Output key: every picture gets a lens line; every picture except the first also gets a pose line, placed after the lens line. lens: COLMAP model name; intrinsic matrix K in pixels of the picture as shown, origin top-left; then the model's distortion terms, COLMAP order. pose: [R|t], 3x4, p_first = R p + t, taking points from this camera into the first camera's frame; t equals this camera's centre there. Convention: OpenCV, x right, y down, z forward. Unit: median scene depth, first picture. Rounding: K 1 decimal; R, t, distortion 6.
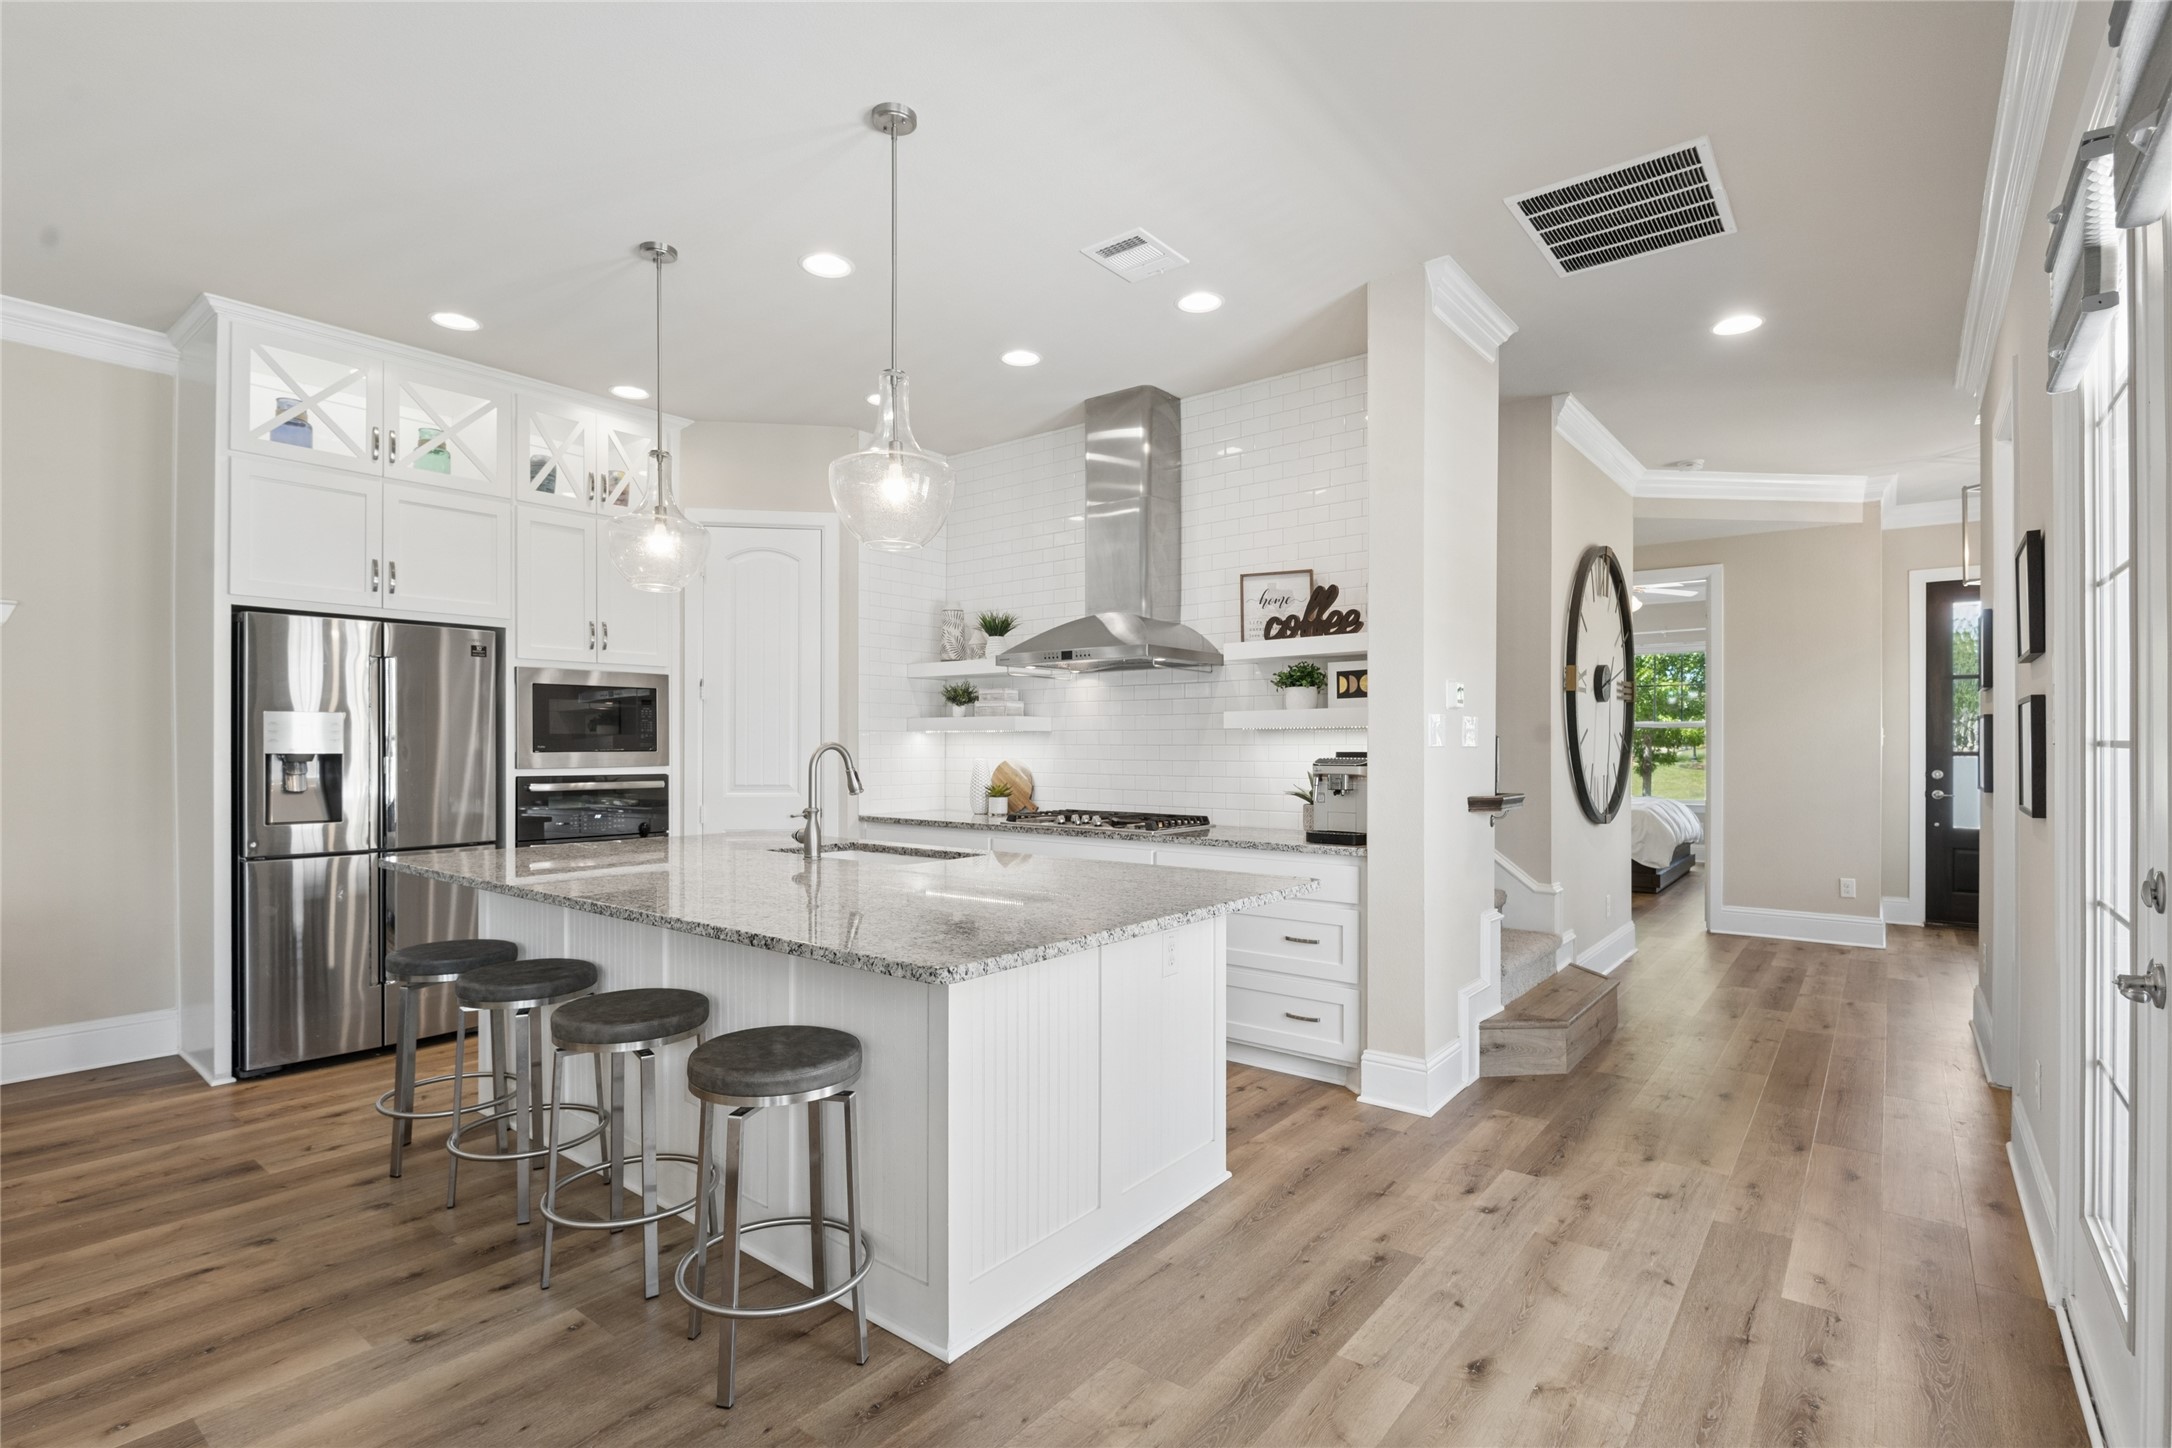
lens RADIAL K [[1026.7, 0, 1084.9], [0, 1026.7, 743.5], [0, 0, 1]] dist [-0.001590, -0.005164]
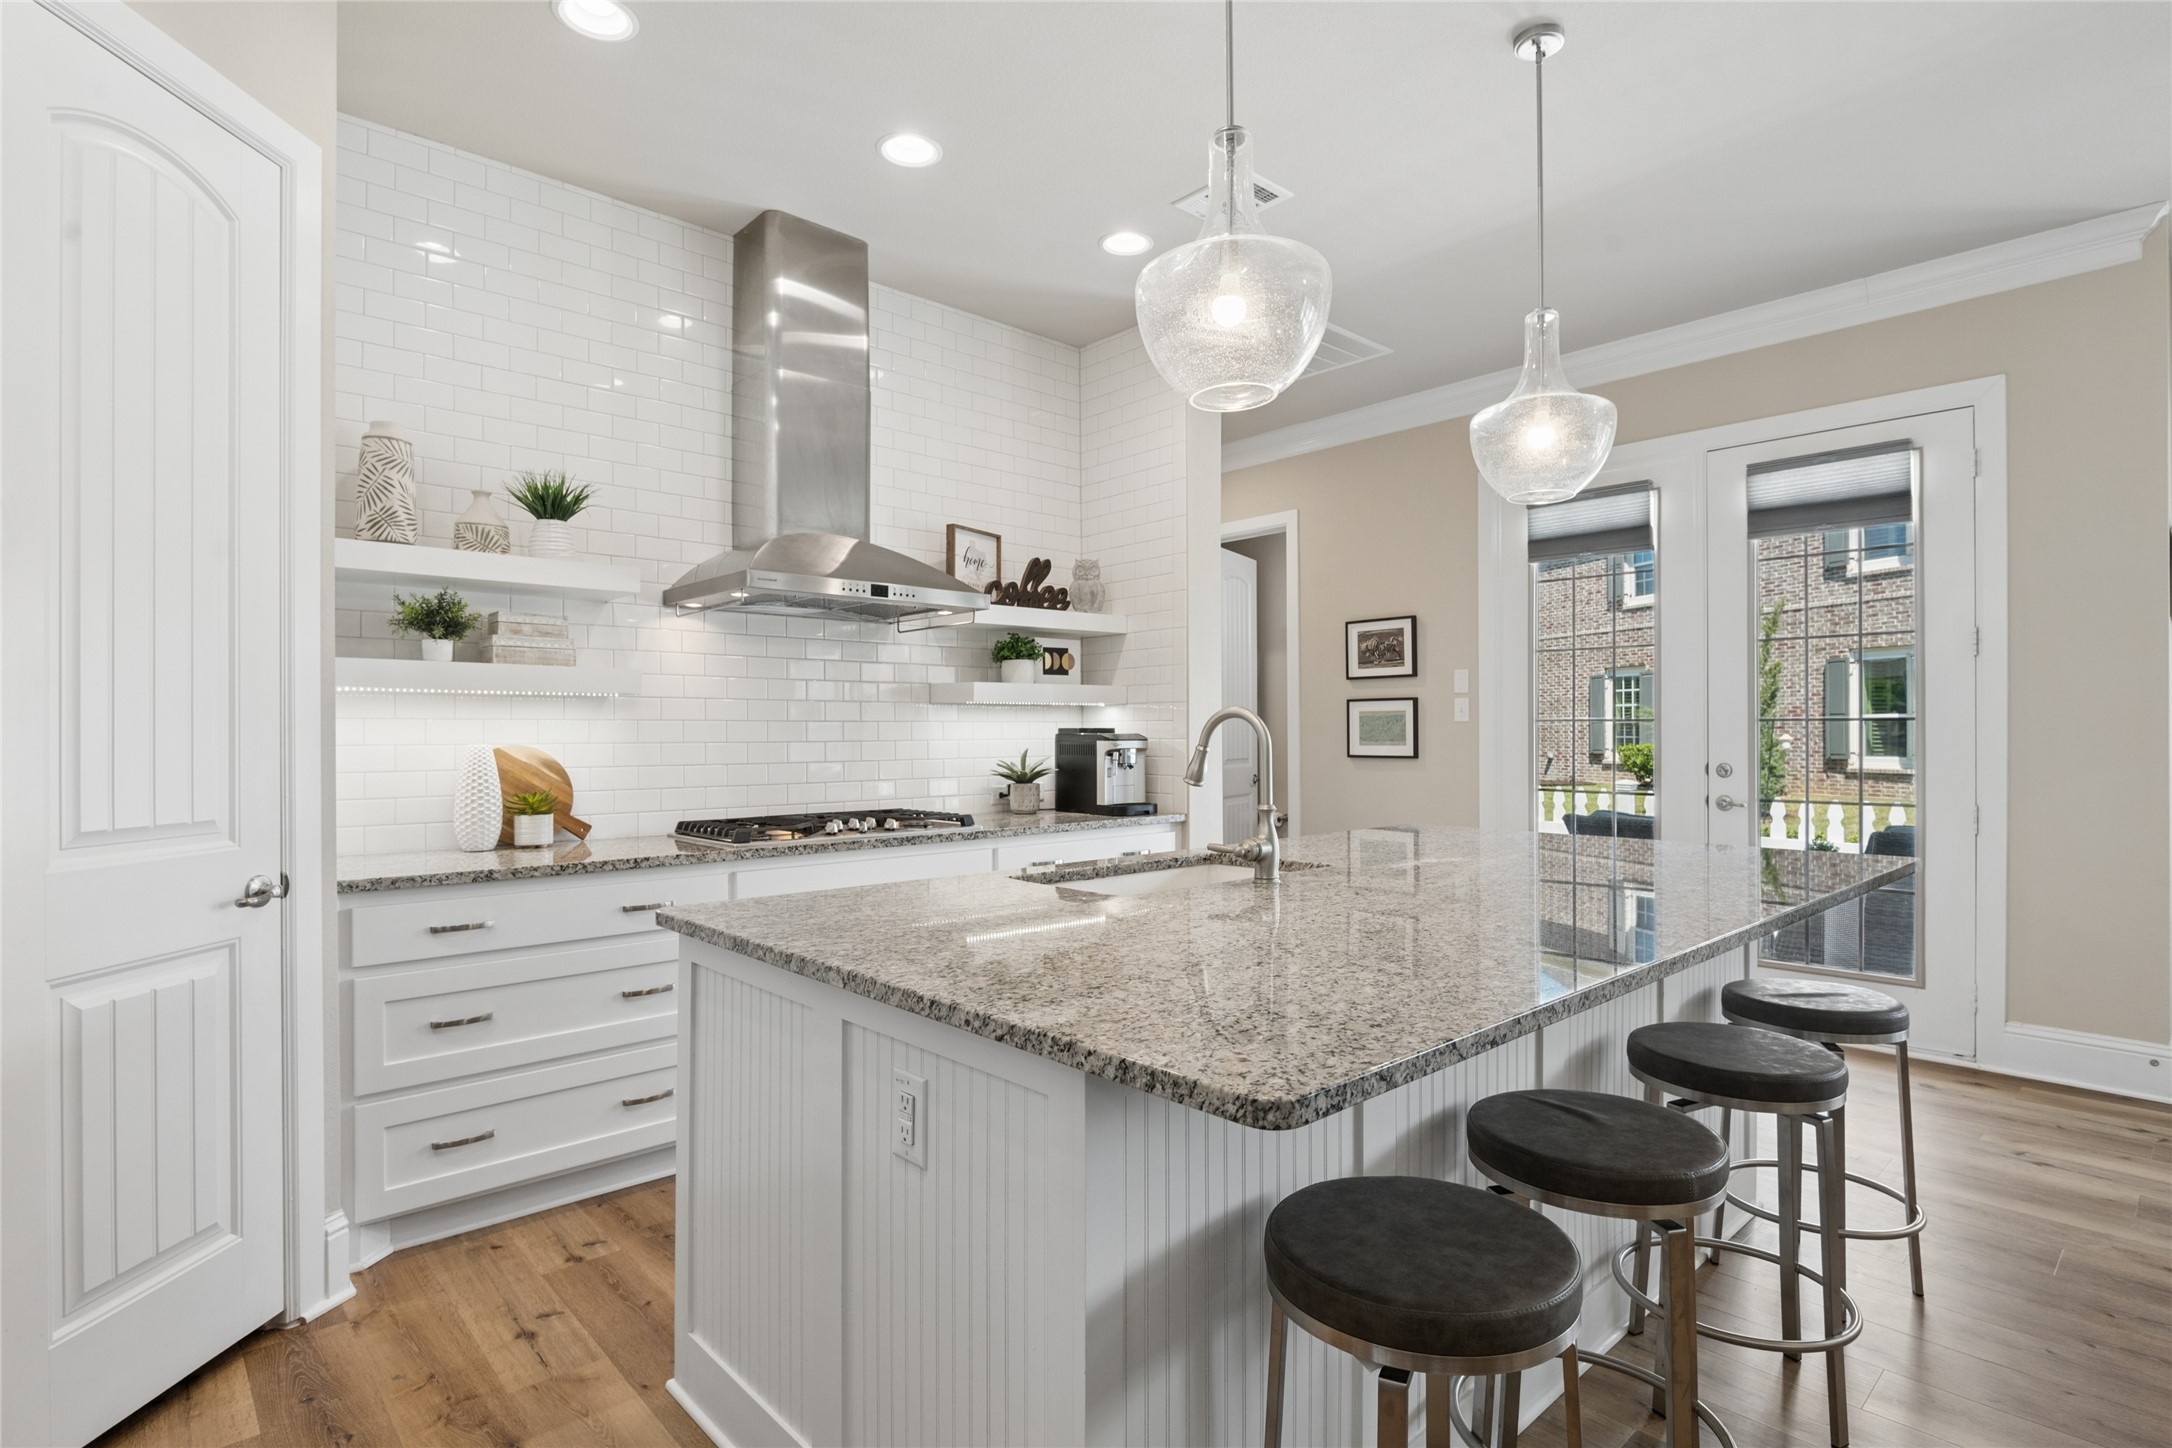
lens RADIAL K [[1084.6, 0, 1087.4], [0, 1084.6, 727.1], [0, 0, 1]] dist [-0.007844, -0.004137]
pose [[0.158618, 0.005201, 0.987326, -0.776789], [0.002769, 0.999980, -0.005712, 0.012839], [-0.987336, 0.003640, 0.158600, 0.793987]]
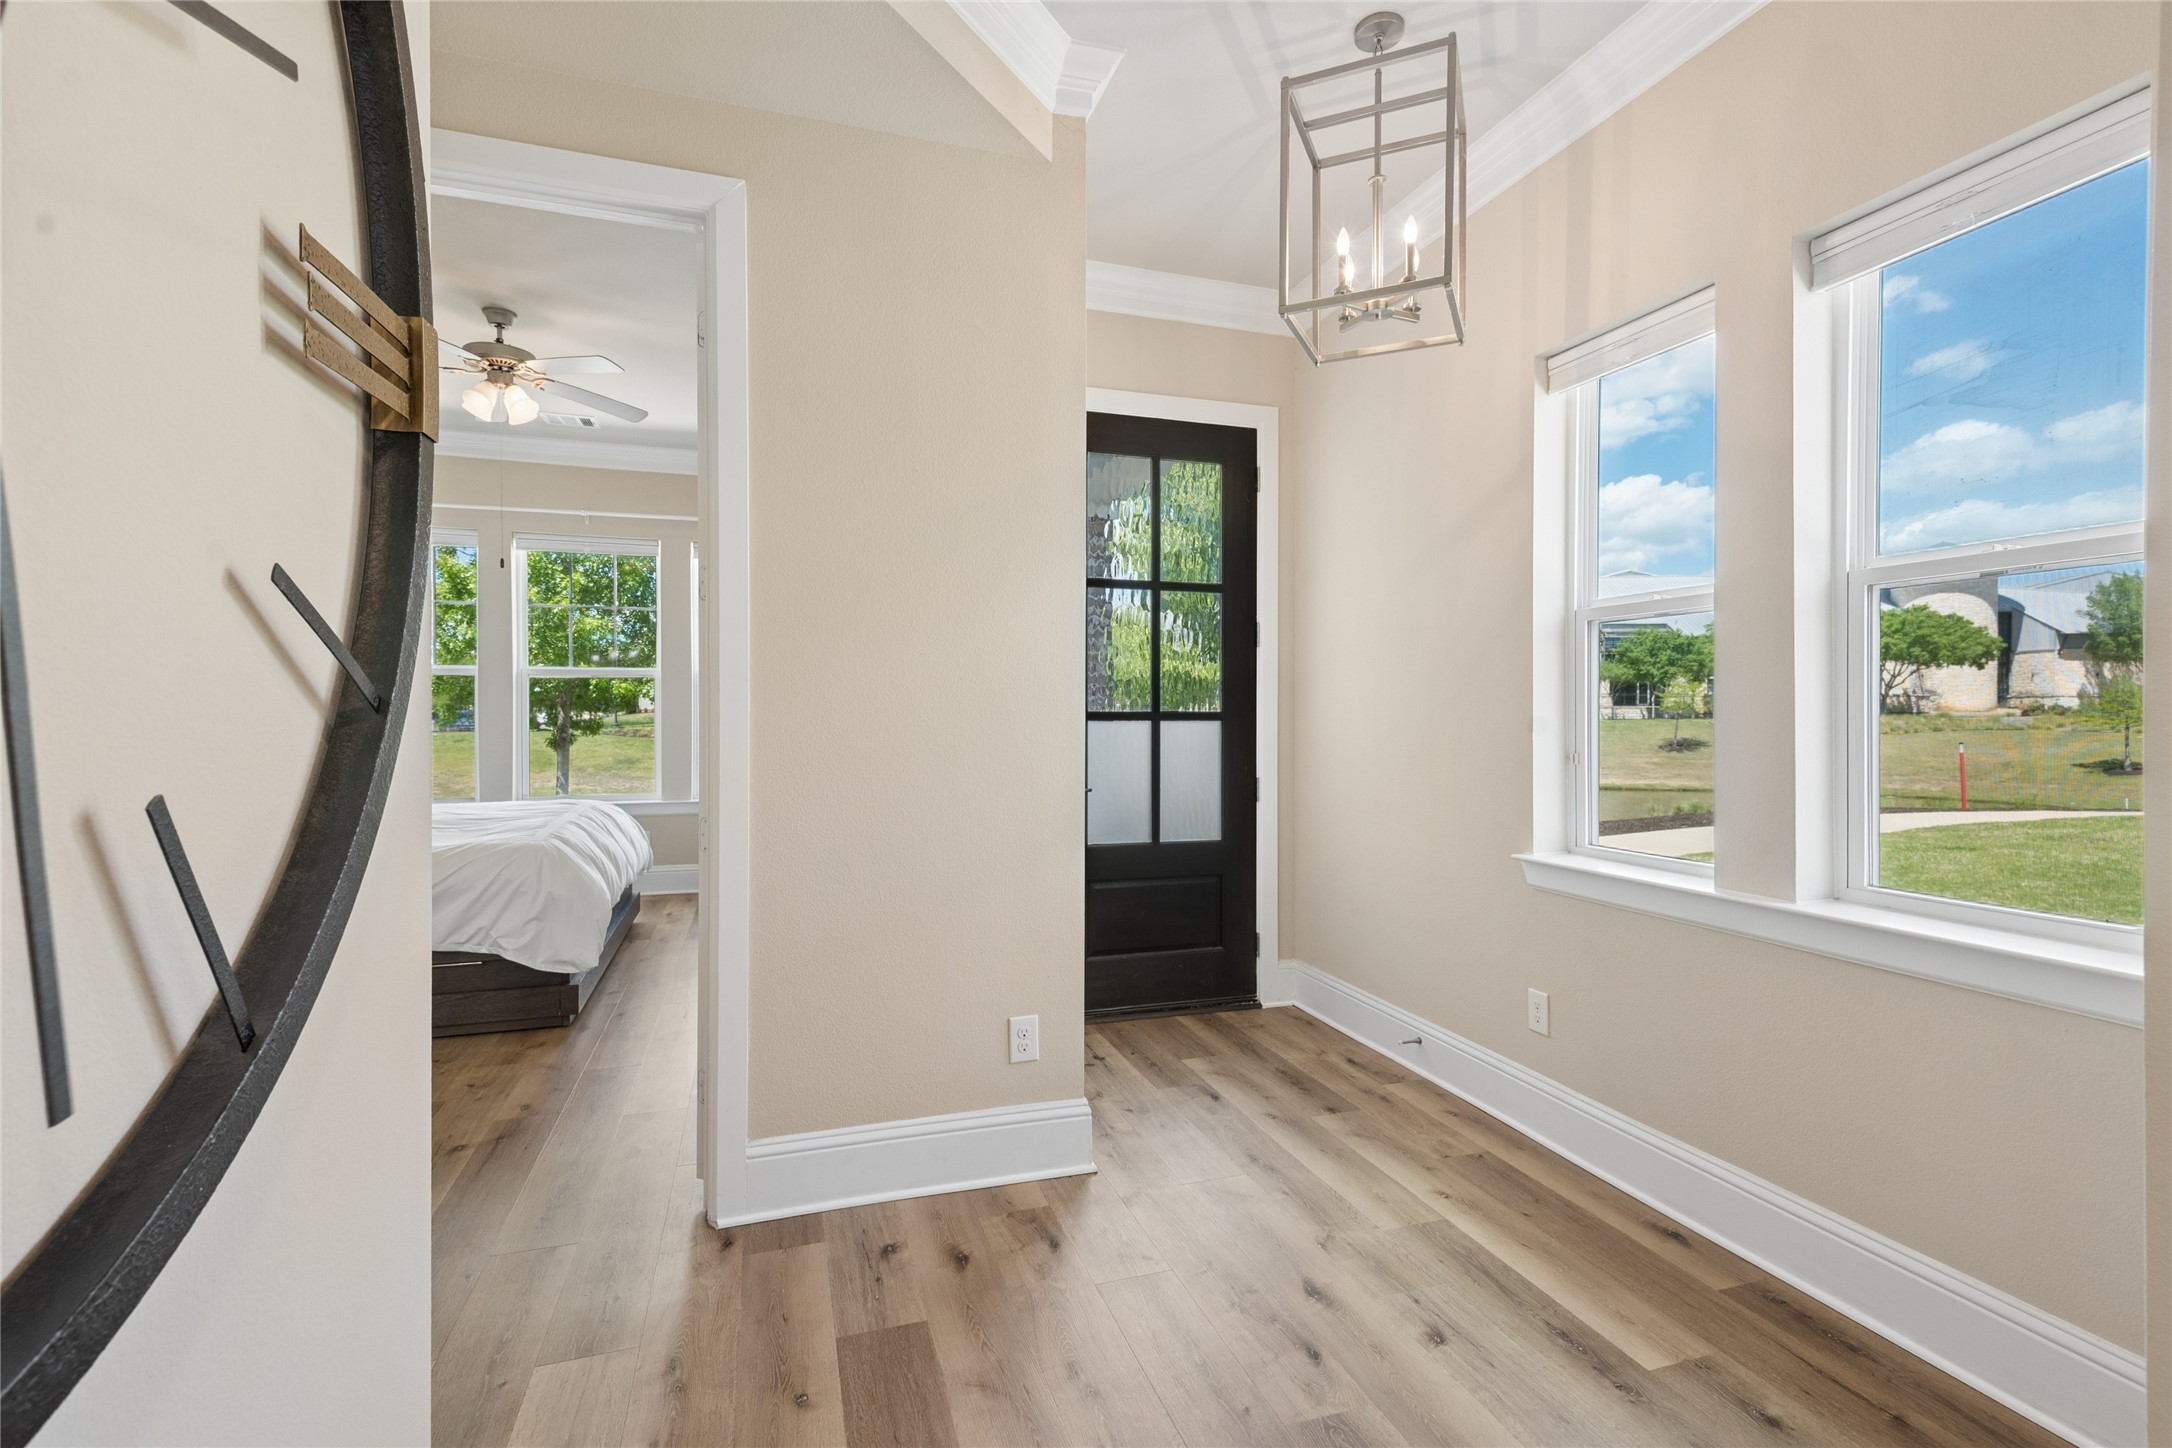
lens RADIAL K [[1003.0, 0, 1117.6], [0, 1003.0, 728.2], [0, 0, 1]] dist [-0.001619, -0.004628]
pose [[0.539883, -0.013284, 0.841635, 0.663303], [-0.000777, 0.999867, 0.016280, 0.013063], [-0.841739, -0.009443, 0.539801, 1.170763]]
